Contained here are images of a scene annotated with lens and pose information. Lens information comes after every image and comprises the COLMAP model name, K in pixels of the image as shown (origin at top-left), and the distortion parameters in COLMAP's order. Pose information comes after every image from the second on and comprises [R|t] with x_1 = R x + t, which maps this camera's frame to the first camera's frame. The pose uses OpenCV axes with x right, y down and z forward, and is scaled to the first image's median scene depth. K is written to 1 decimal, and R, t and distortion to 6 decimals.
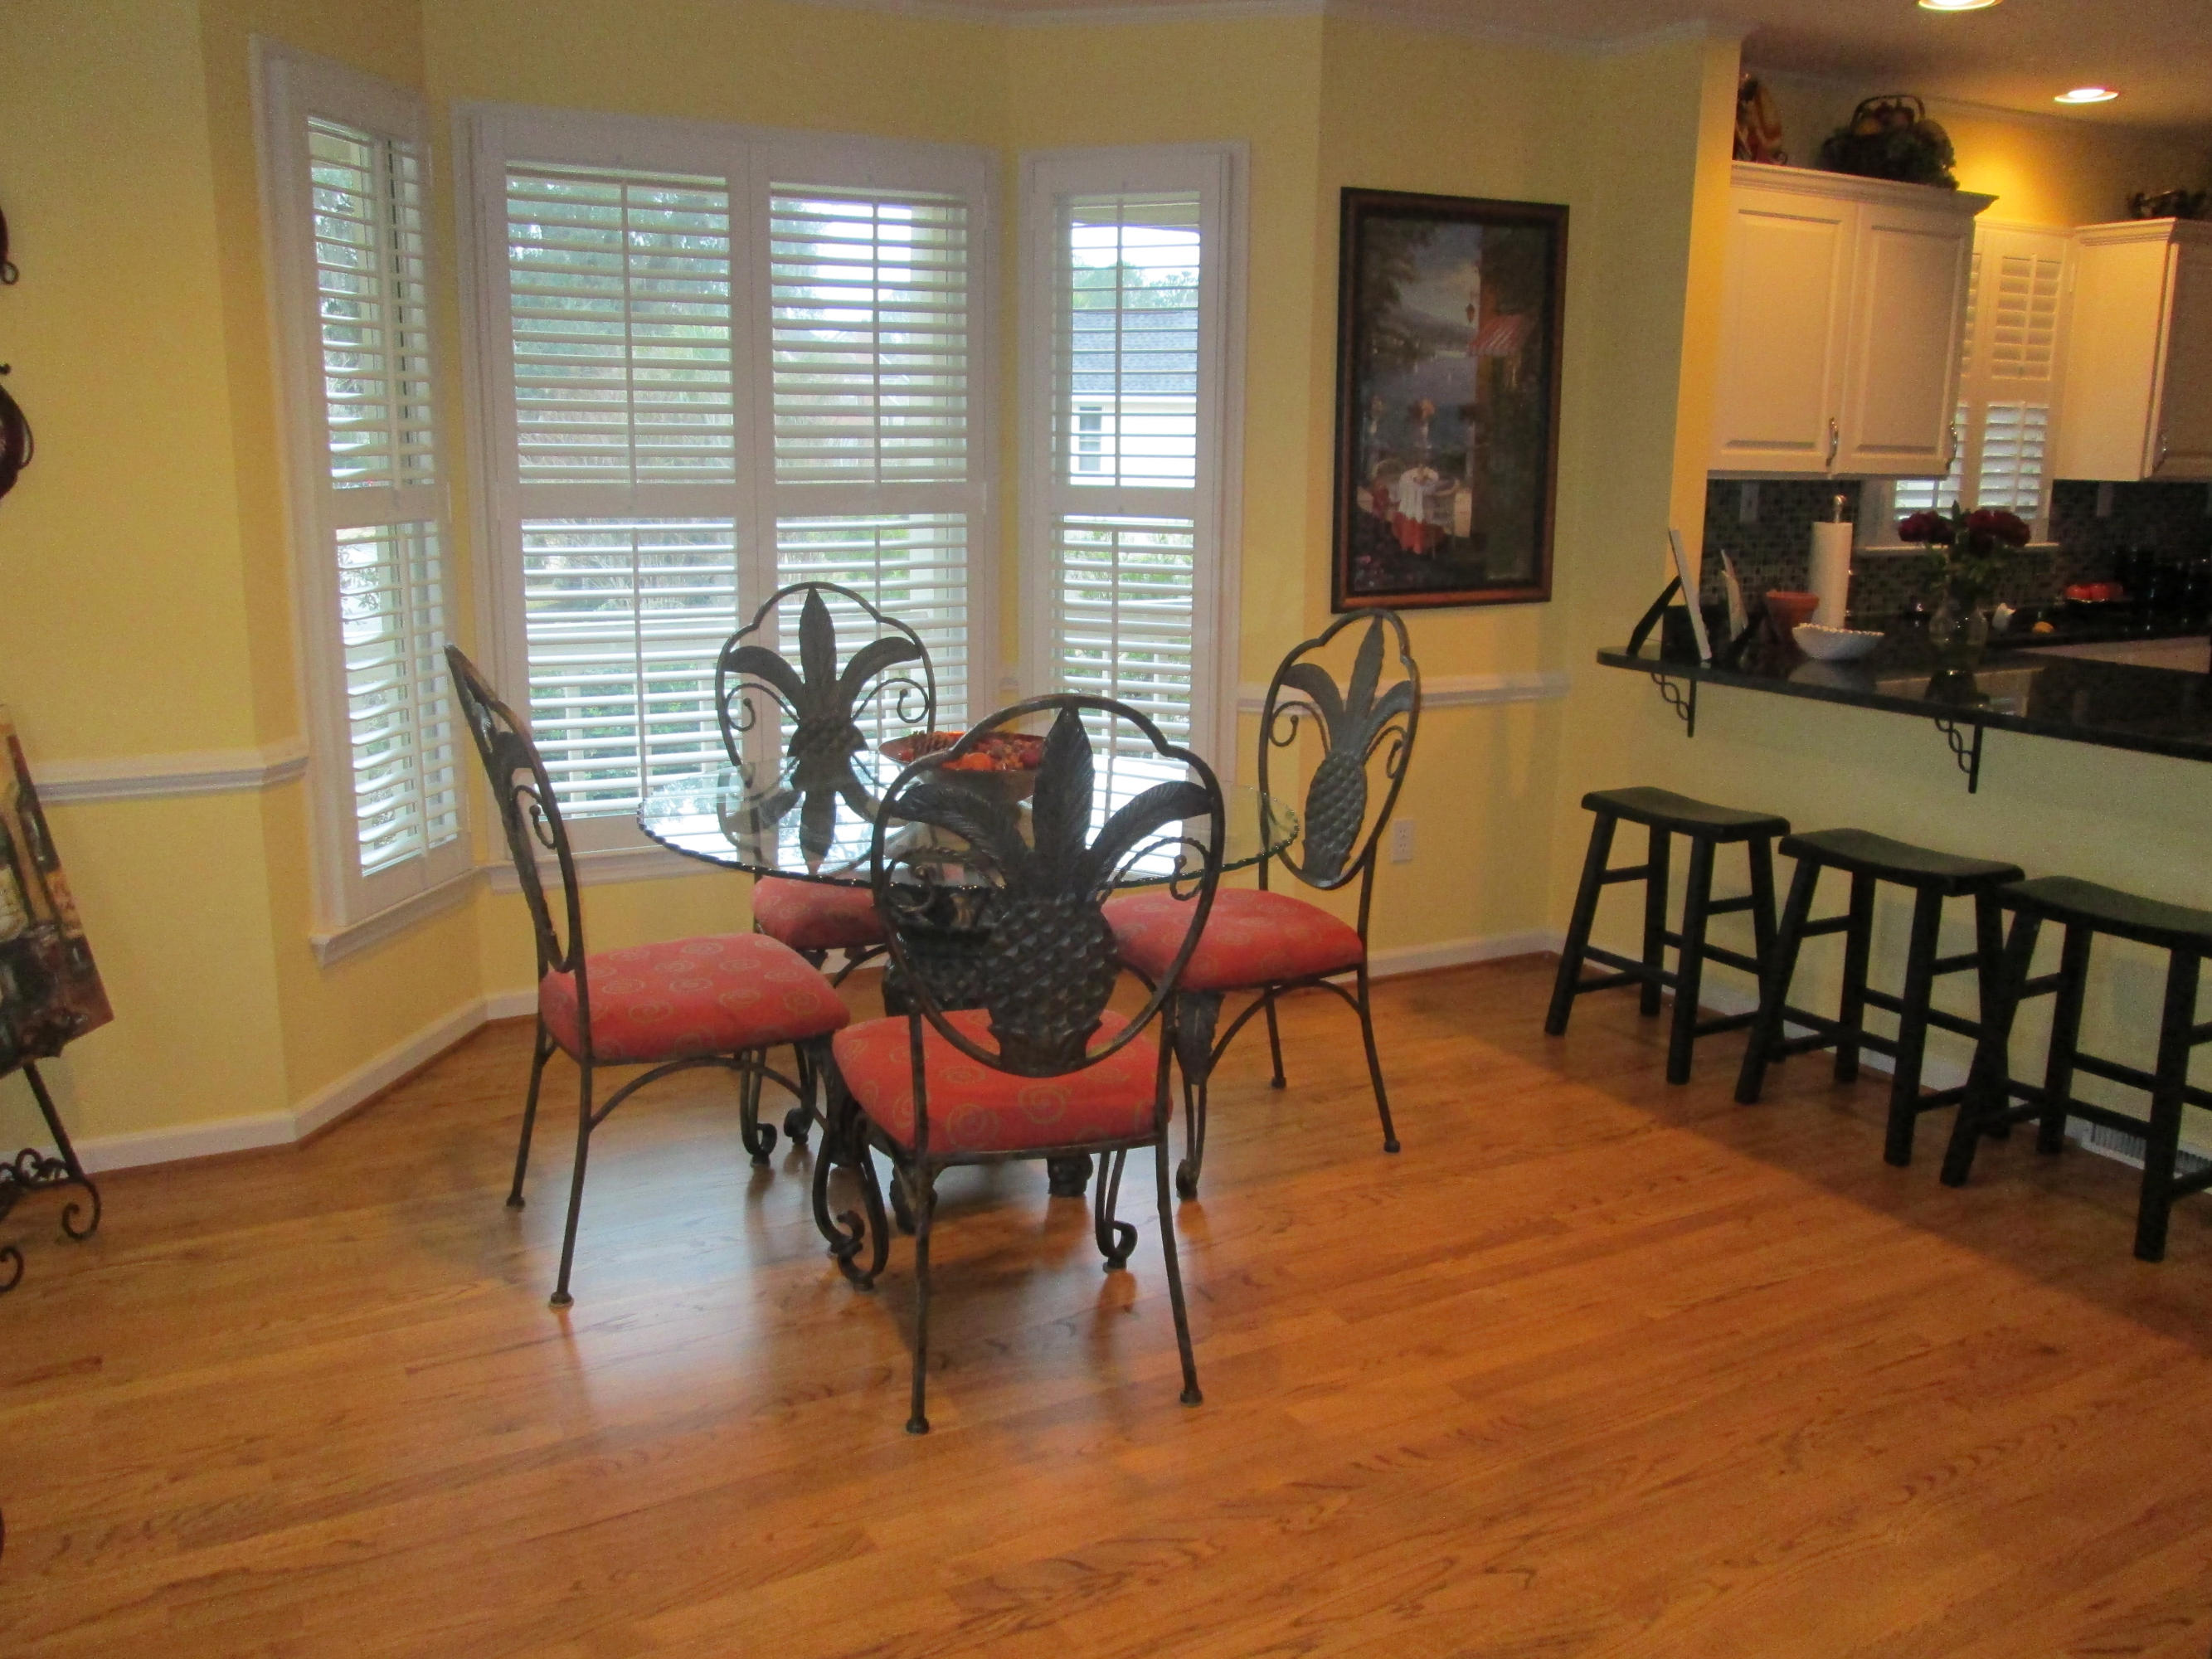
lens RADIAL K [[1829.0, 0, 1106.0], [0, 1829.0, 829.5], [0, 0, 1]] dist [-0.047400, 0.018109]
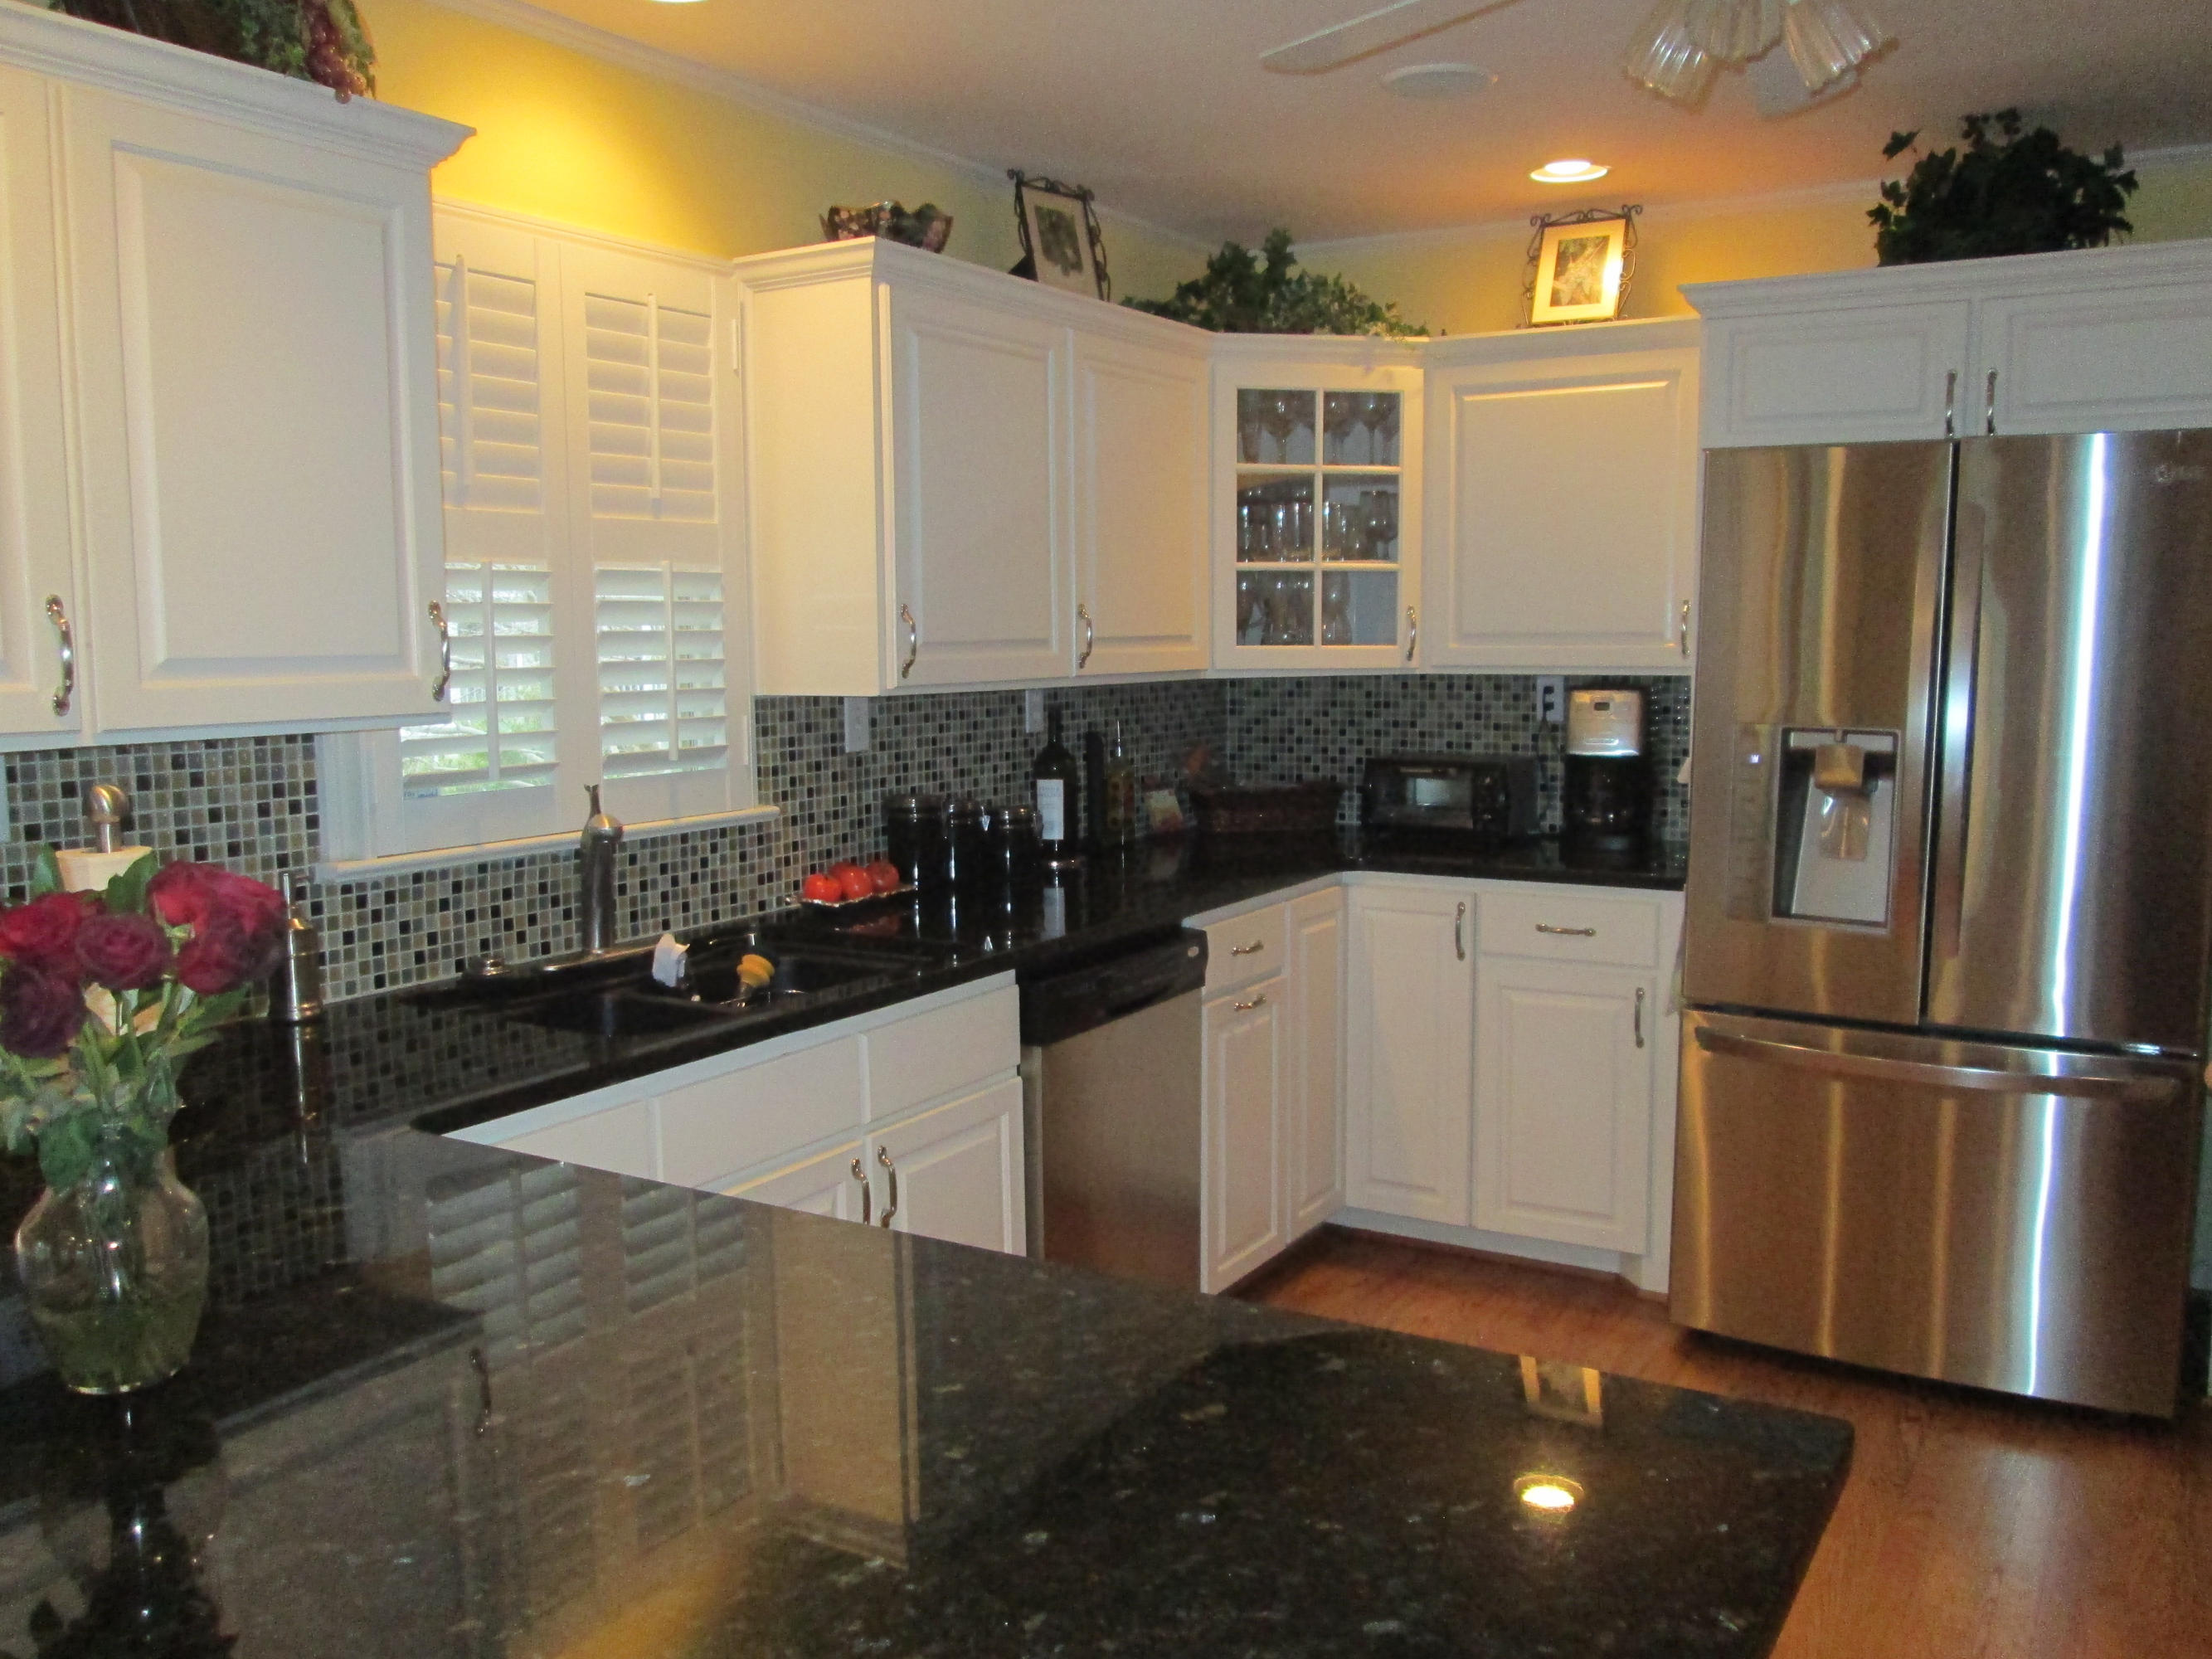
lens RADIAL K [[1829.0, 0, 1106.0], [0, 1829.0, 829.5], [0, 0, 1]] dist [-0.047400, 0.018109]
pose [[0.869146, -0.072316, 0.489240, 0.352244], [0.120567, 0.990387, -0.067798, -0.104608], [-0.479634, 0.117913, 0.869510, 0.472583]]
